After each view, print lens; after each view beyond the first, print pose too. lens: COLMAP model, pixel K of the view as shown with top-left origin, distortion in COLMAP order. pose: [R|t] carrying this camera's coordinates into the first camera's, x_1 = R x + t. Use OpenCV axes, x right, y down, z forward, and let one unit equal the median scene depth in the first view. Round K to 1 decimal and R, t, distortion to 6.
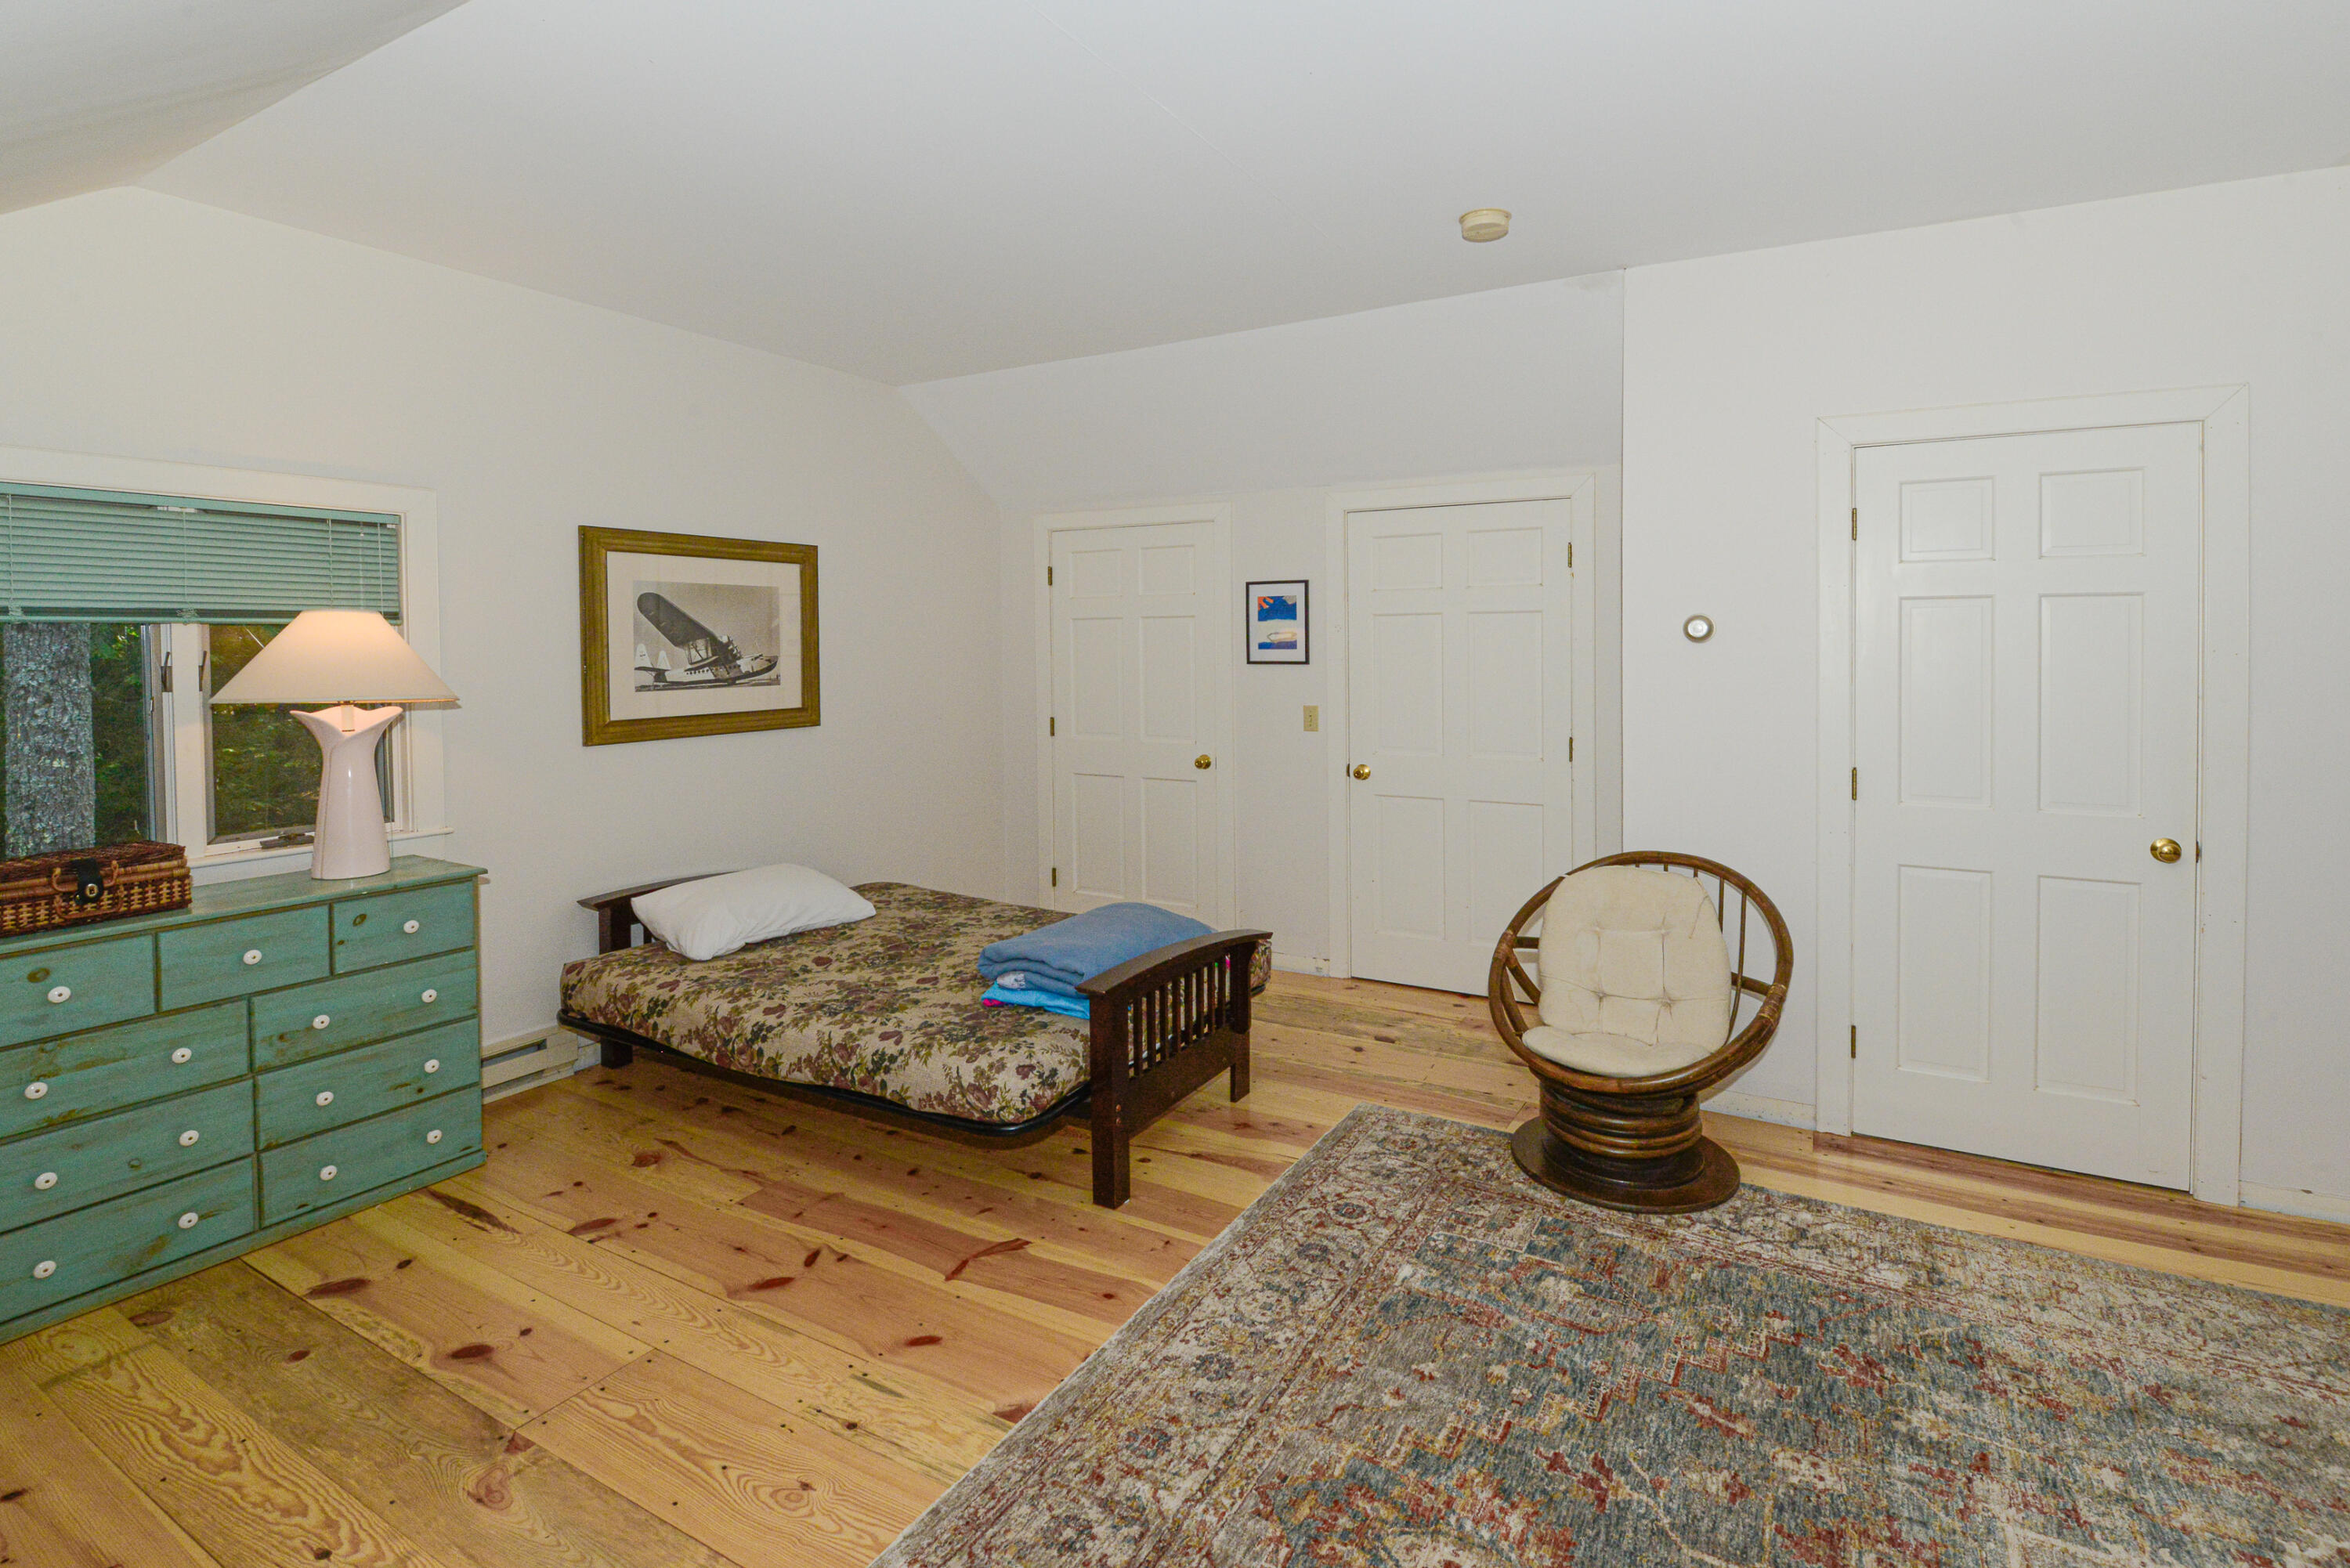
lens RADIAL K [[1076.7, 0, 1186.7], [0, 1076.7, 653.5], [0, 0, 1]] dist [-0.010049, -0.004444]
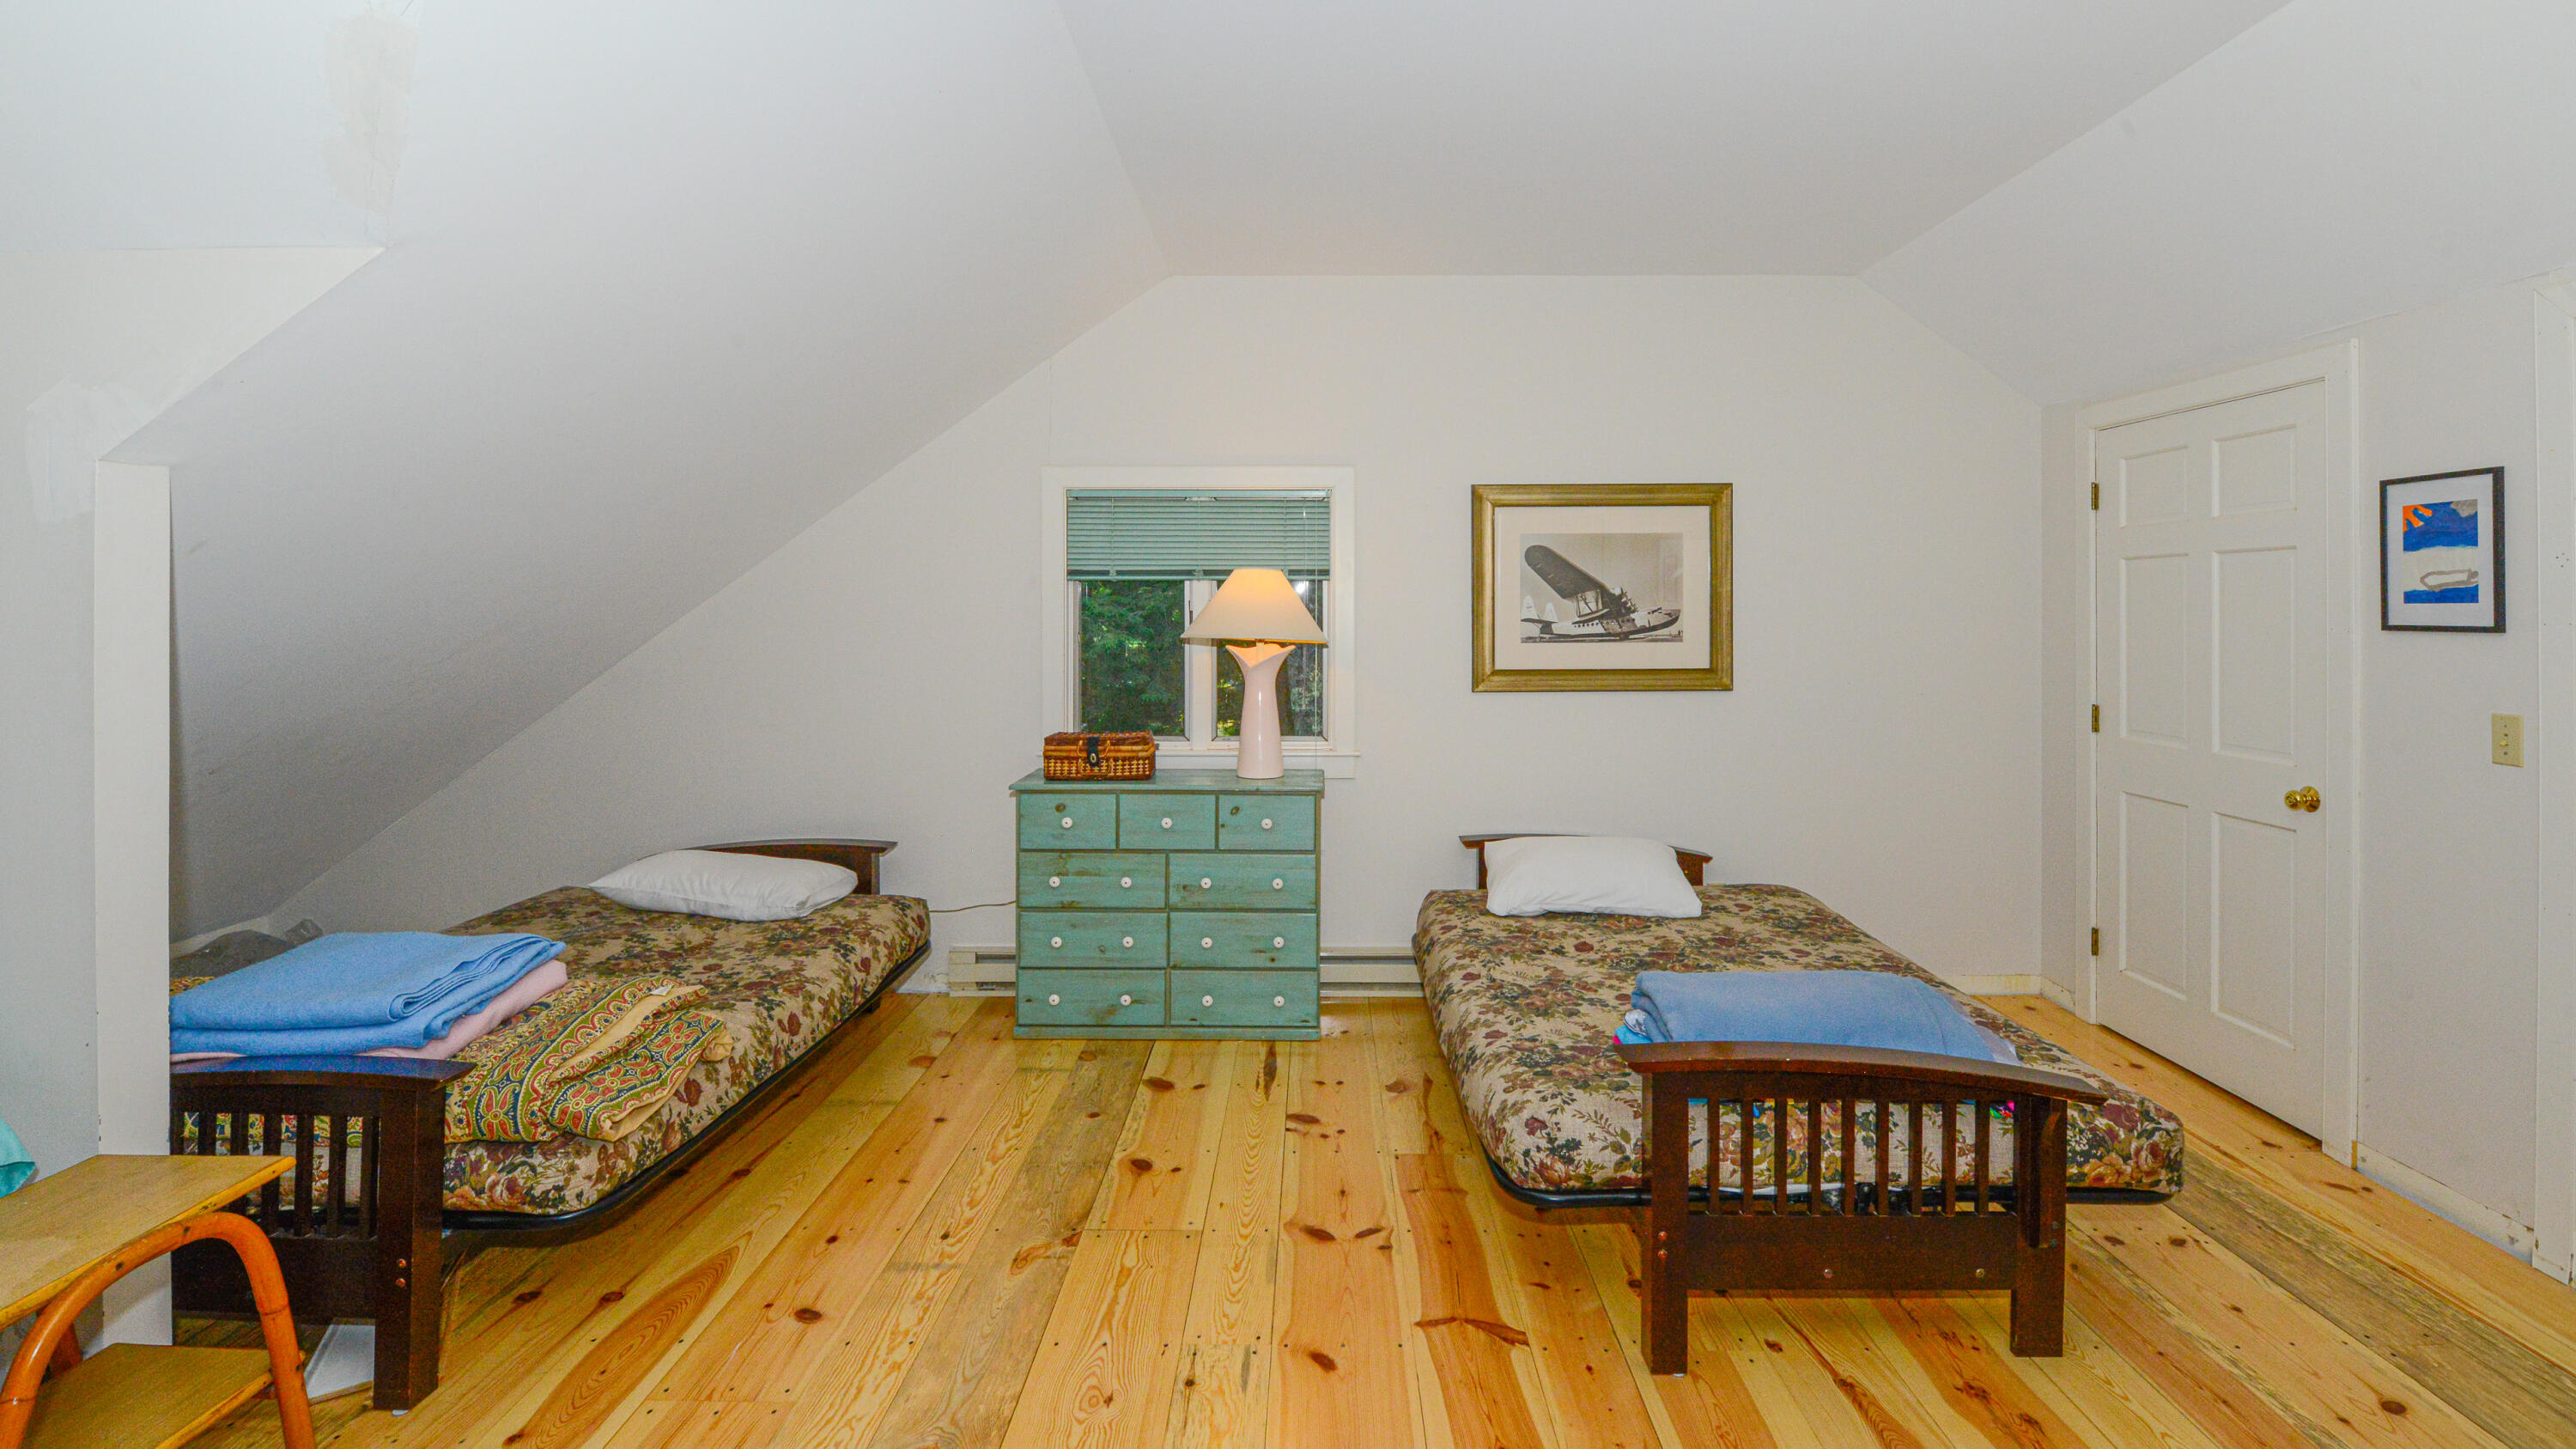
lens RADIAL K [[1153.0, 0, 1348.1], [0, 1153.0, 597.6], [0, 0, 1]] dist [-0.005750, -0.004888]
pose [[0.507814, -0.002818, -0.861462, 0.449831], [-0.010932, 0.999893, -0.009714, 0.006884], [0.861397, 0.014350, 0.507729, 0.388248]]
